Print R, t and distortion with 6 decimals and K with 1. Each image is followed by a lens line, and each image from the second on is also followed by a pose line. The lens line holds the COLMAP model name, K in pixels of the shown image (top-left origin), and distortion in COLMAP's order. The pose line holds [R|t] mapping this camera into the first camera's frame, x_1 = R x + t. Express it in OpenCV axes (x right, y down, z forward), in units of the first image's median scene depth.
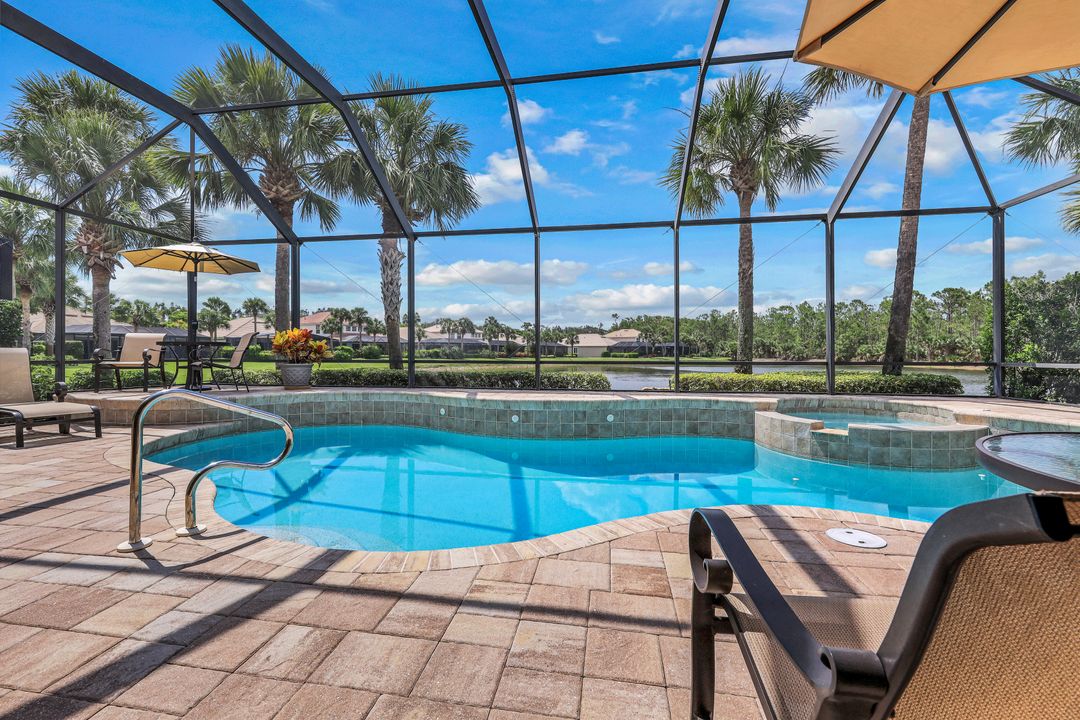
lens RADIAL K [[460.7, 0, 534.1], [0, 460.7, 360.9], [0, 0, 1]] dist [0.002350, -0.001860]
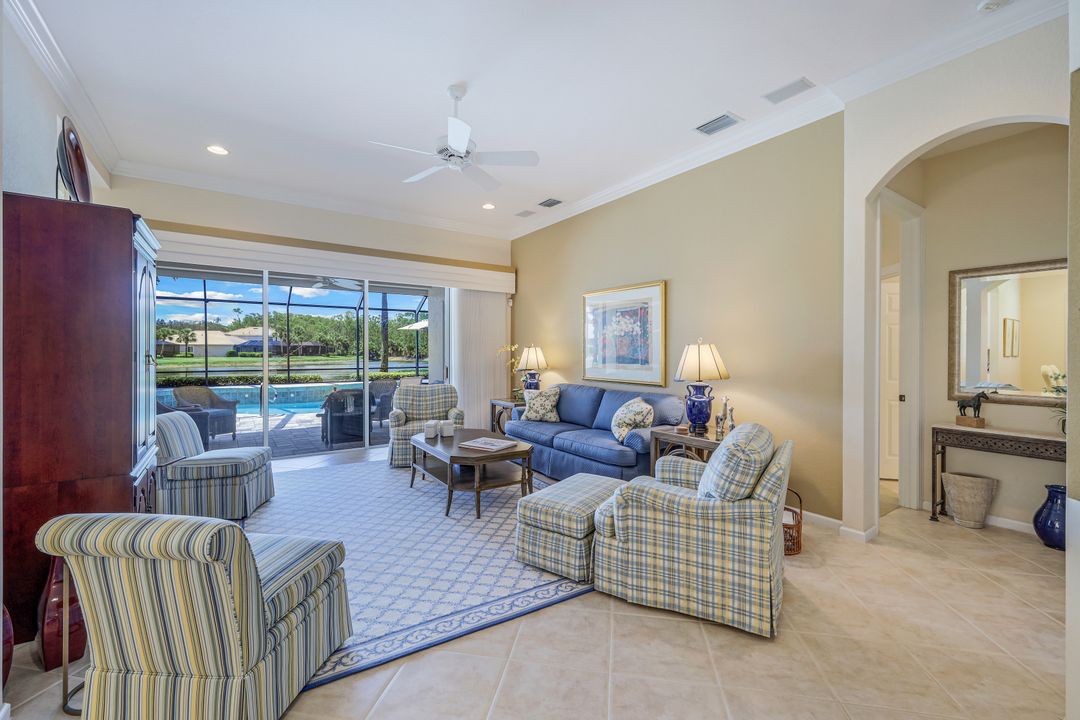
lens RADIAL K [[440.9, 0, 534.9], [0, 440.9, 354.6], [0, 0, 1]] dist [-0.001925, 0.000117]
pose [[0.714356, -0.004735, 0.699766, -0.511625], [0.010845, 0.999932, -0.004305, -0.038970], [-0.699698, 0.010665, 0.714359, -1.018641]]
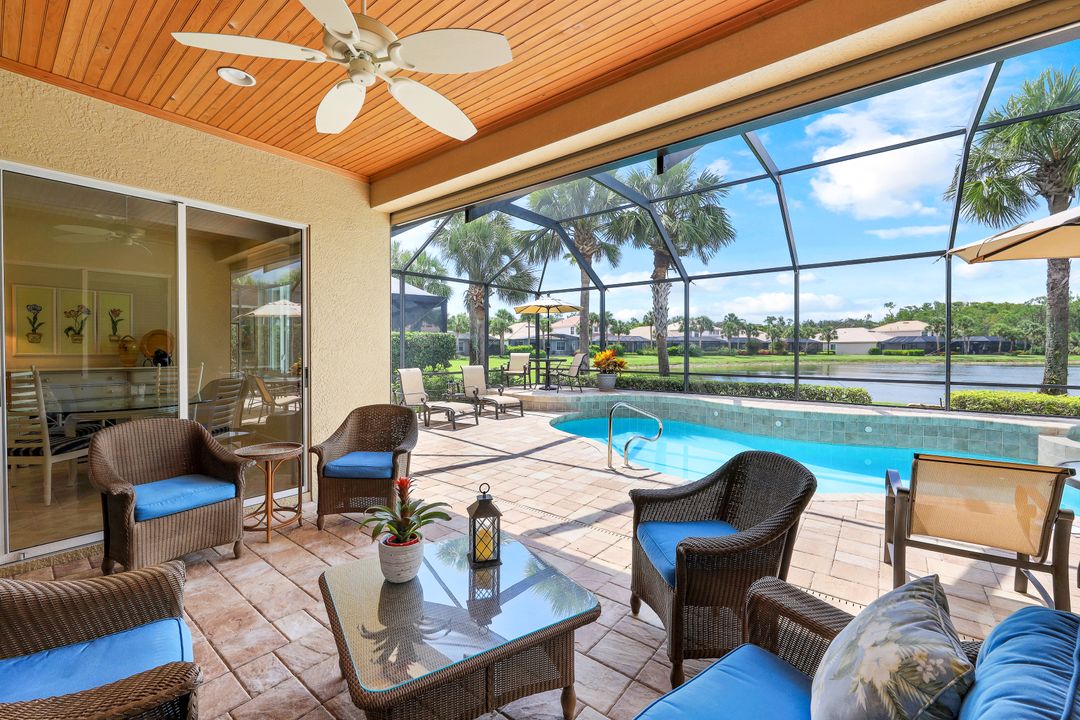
lens RADIAL K [[436.5, 0, 535.7], [0, 436.5, 358.7], [0, 0, 1]] dist [-0.006140, 0.001088]
pose [[0.873152, 0.009165, -0.487363, -0.029951], [-0.006433, 0.999953, 0.007279, -0.045397], [0.487406, -0.003221, 0.873169, -0.296423]]
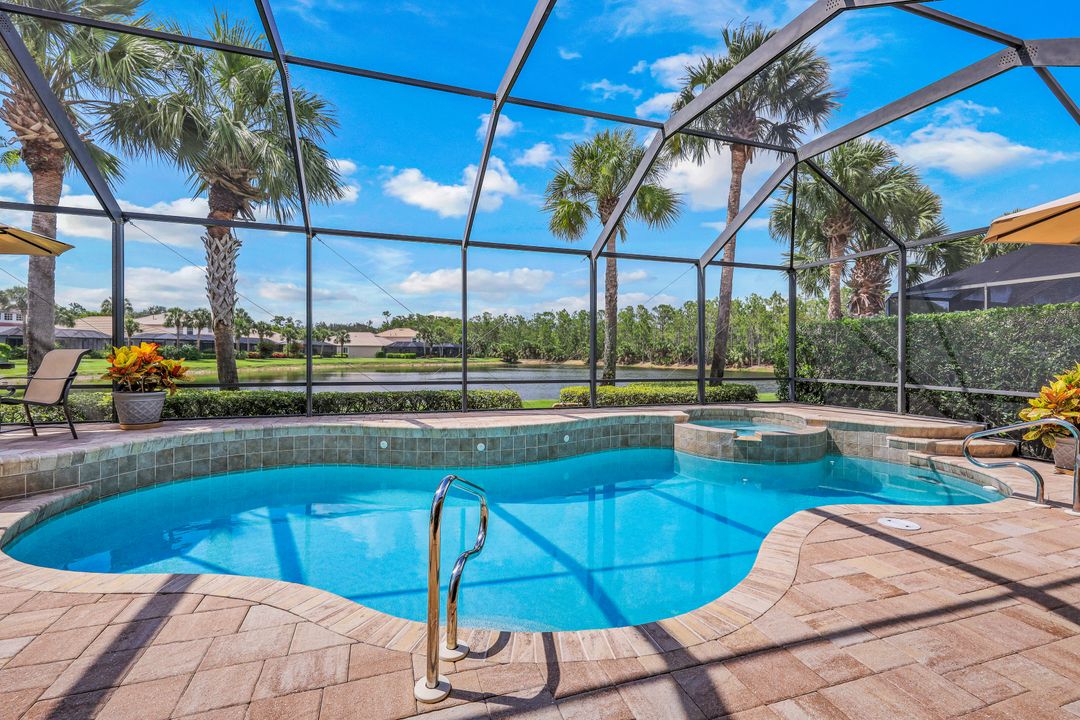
lens RADIAL K [[474.8, 0, 537.1], [0, 474.8, 354.0], [0, 0, 1]] dist [-0.003541, 0.002705]
pose [[0.882687, 0.006123, 0.469921, -0.285608], [0.000552, 0.999901, -0.014066, -0.037258], [-0.469960, 0.012676, 0.882597, 0.057629]]
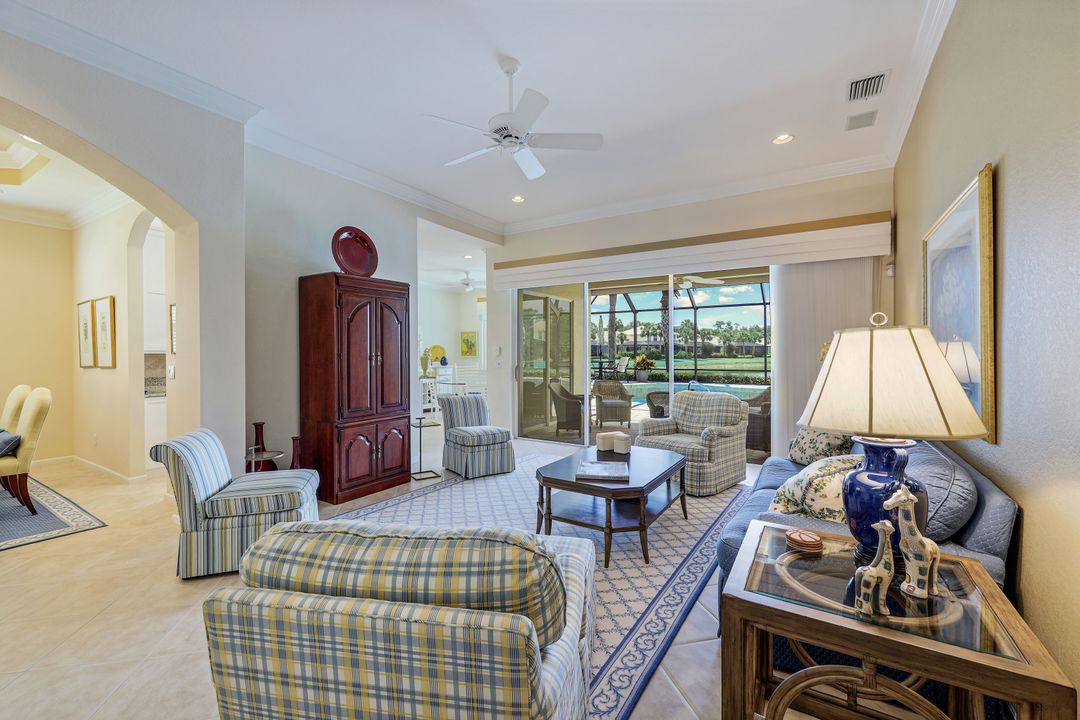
lens RADIAL K [[448.5, 0, 542.6], [0, 448.5, 354.7], [0, 0, 1]] dist [-0.001501, -0.000308]
pose [[0.925181, -0.006849, -0.379465, -0.131465], [0.002187, 0.999917, -0.012716, -0.038351], [0.379520, 0.010934, 0.925119, -1.017928]]
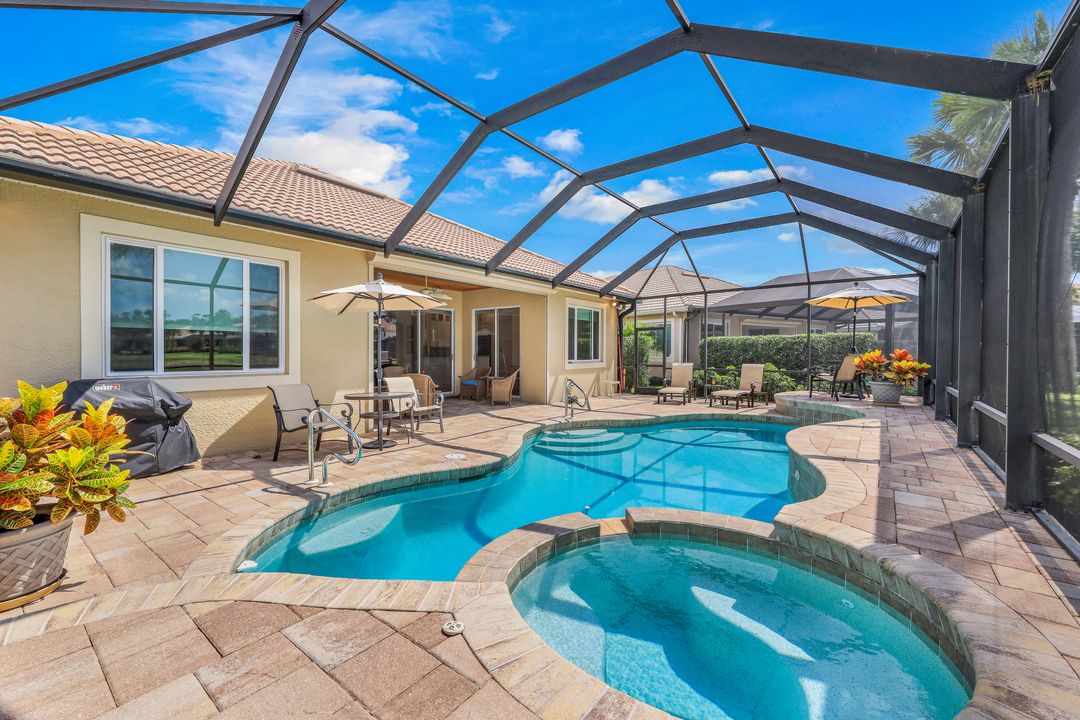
lens RADIAL K [[436.5, 0, 532.4], [0, 436.5, 358.2], [0, 0, 1]] dist [-0.006140, 0.001088]
pose [[-0.477179, 0.005784, -0.878787, 0.694938], [-0.013412, 0.999814, 0.013863, -0.046551], [0.878704, 0.018402, -0.477013, 0.674617]]
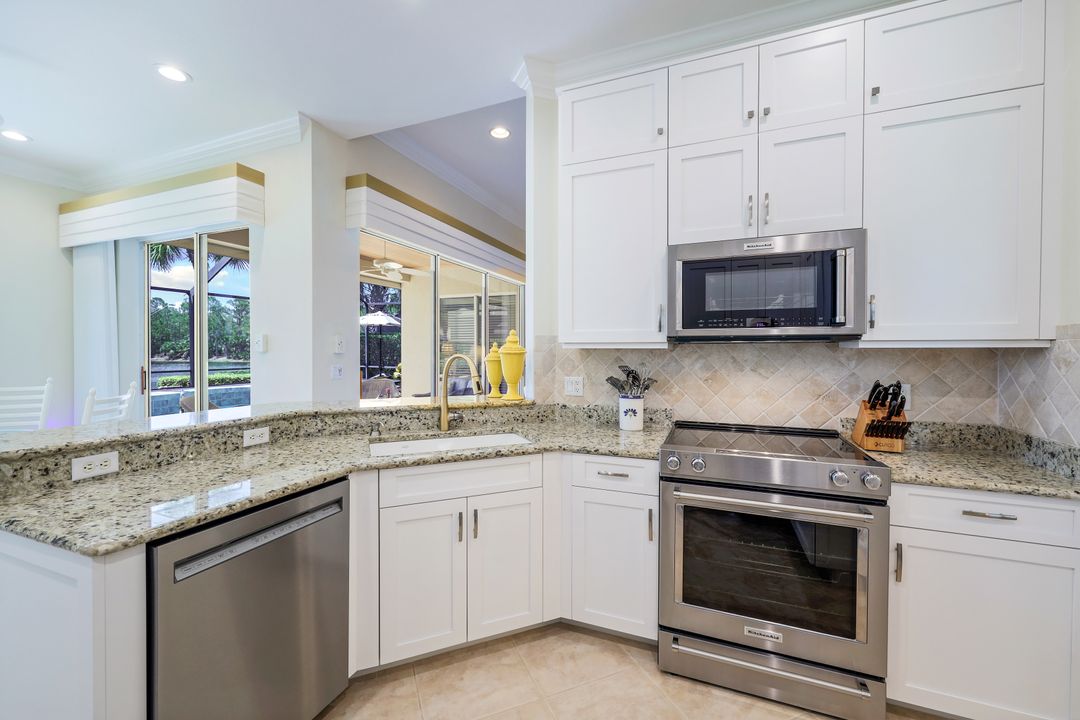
lens RADIAL K [[430.4, 0, 536.5], [0, 430.4, 359.4], [0, 0, 1]] dist [-0.002915, -0.001104]
pose [[0.217209, -0.023179, 0.975850, -0.865562], [0.013681, 0.999692, 0.020700, -0.046632], [-0.976029, 0.008855, 0.217459, -0.558913]]
